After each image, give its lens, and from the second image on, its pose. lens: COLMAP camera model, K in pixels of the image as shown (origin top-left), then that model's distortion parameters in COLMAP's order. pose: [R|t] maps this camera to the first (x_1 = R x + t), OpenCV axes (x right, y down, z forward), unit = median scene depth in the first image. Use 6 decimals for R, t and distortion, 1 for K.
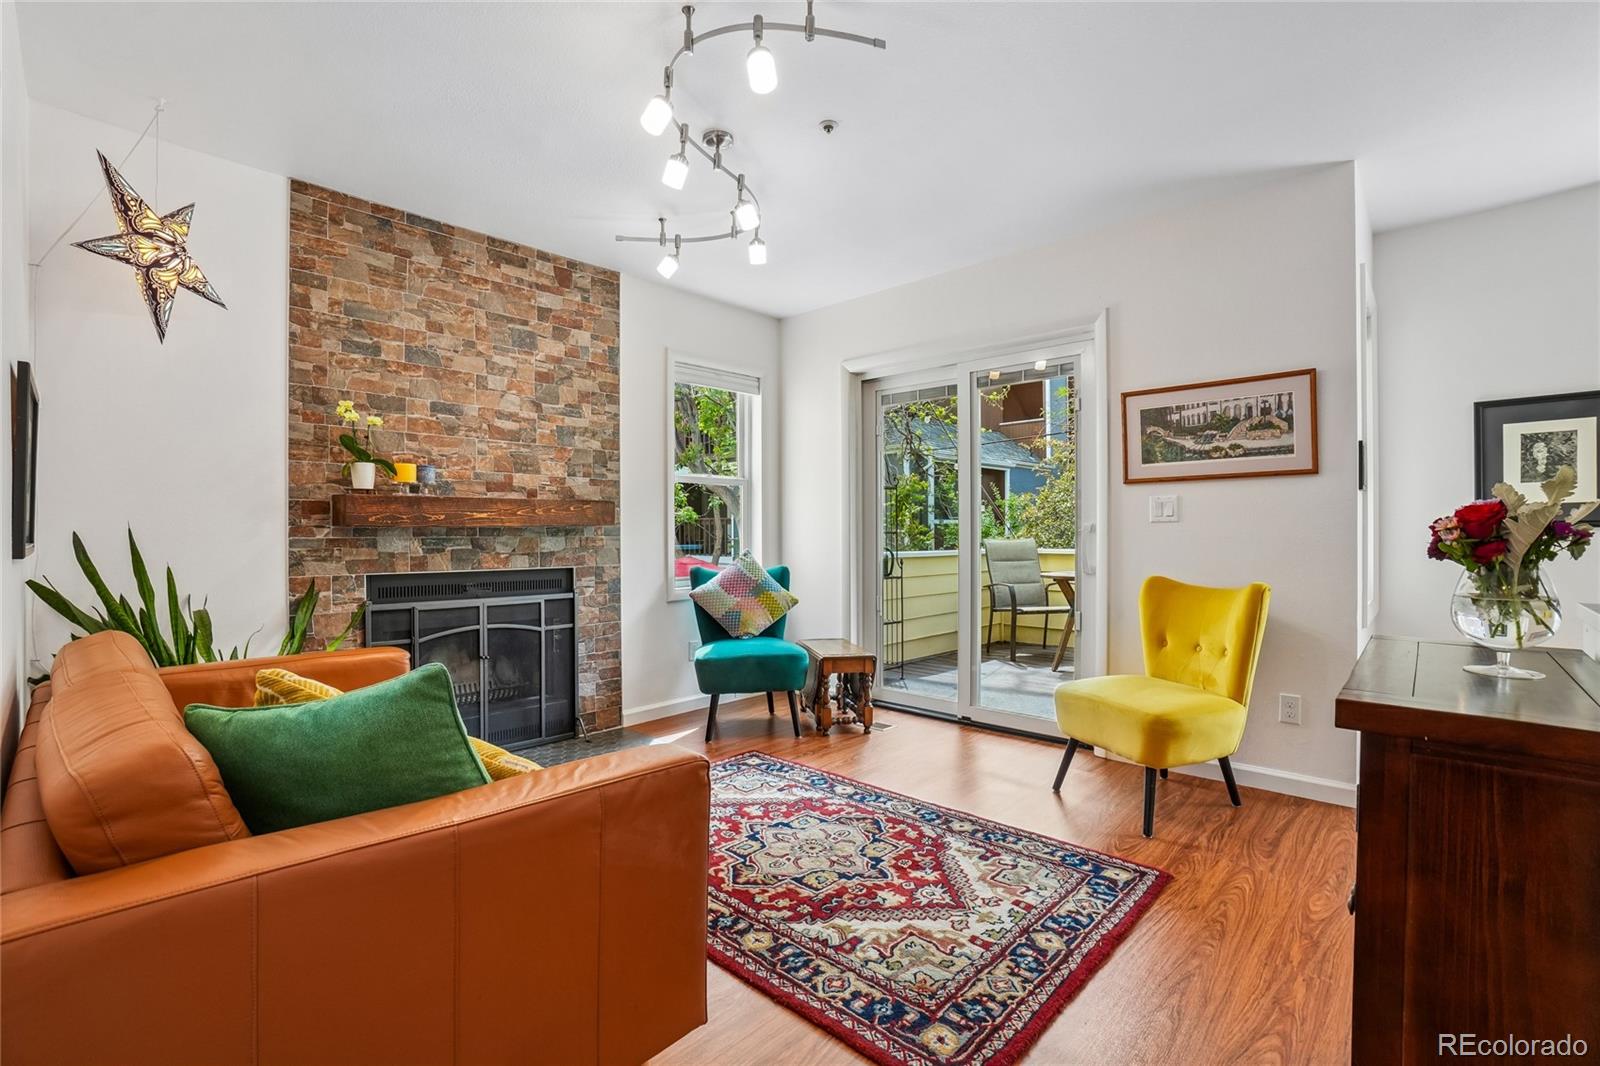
lens RADIAL K [[714.3, 0, 792.9], [0, 714.3, 532.3], [0, 0, 1]] dist [-0.062909, 0.022838]
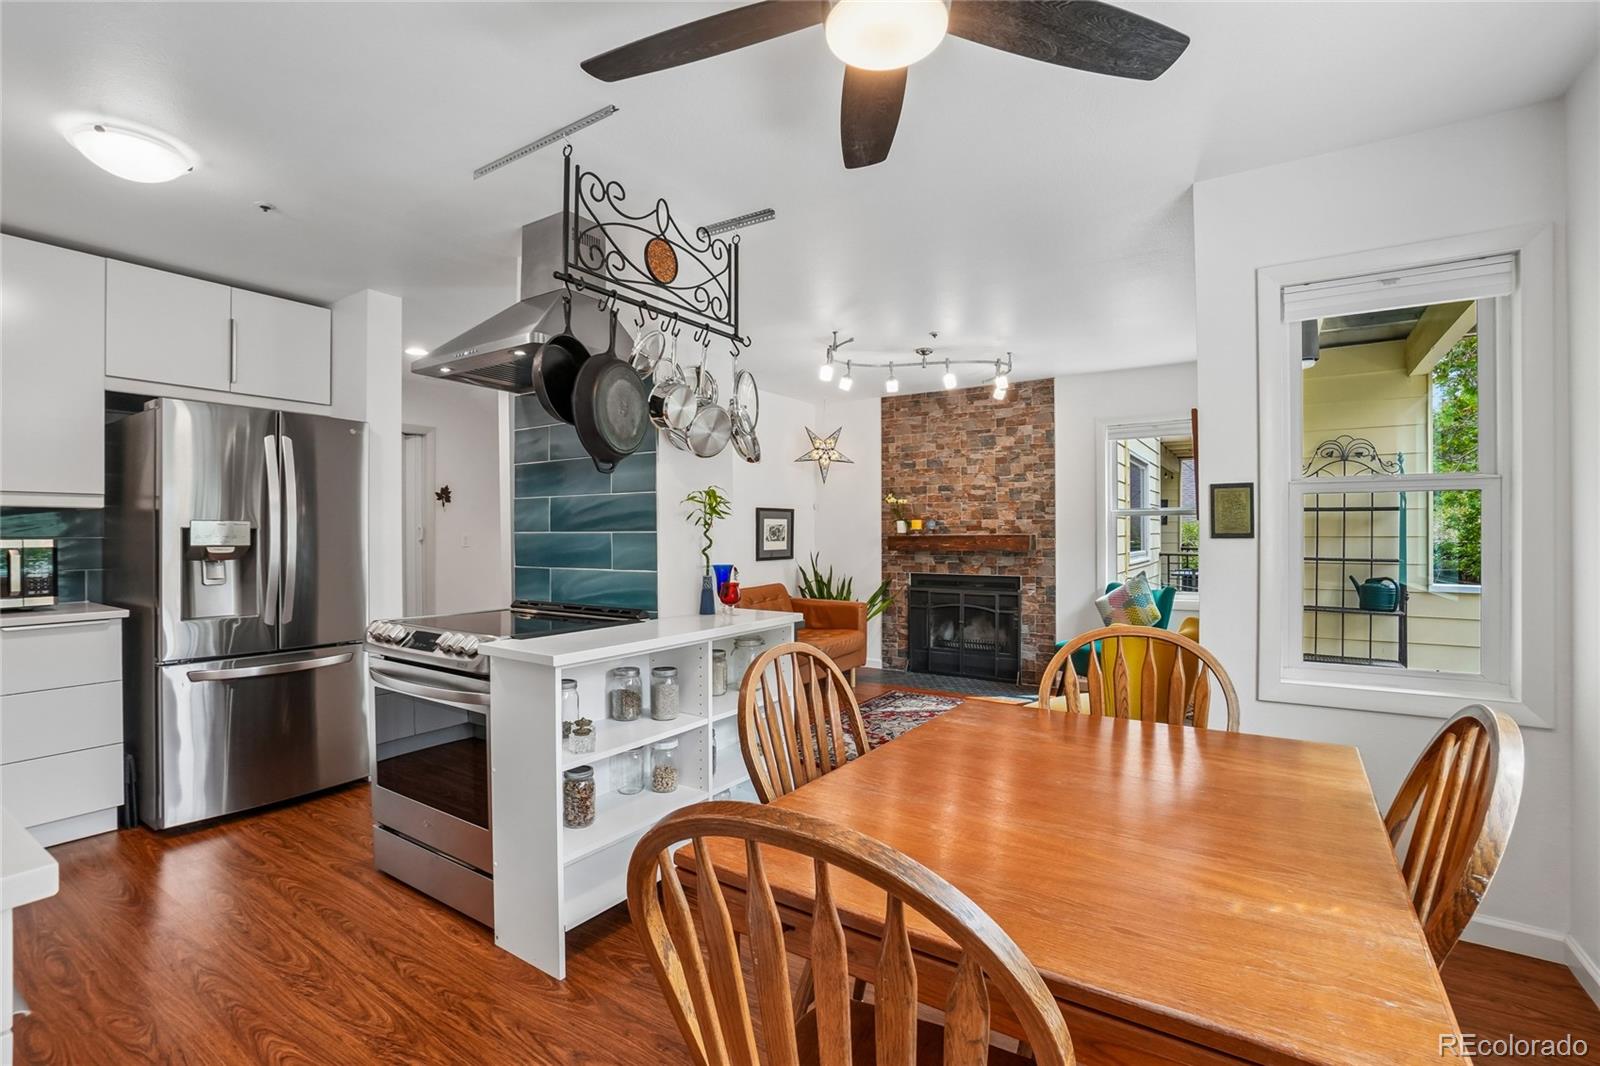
lens RADIAL K [[729.4, 0, 784.0], [0, 729.4, 532.9], [0, 0, 1]] dist [-0.062144, 0.023127]
pose [[0.162132, 0.001574, -0.986768, 1.468103], [0.002210, 0.999996, 0.001958, -0.064056], [0.986767, -0.002498, 0.162128, 0.263591]]
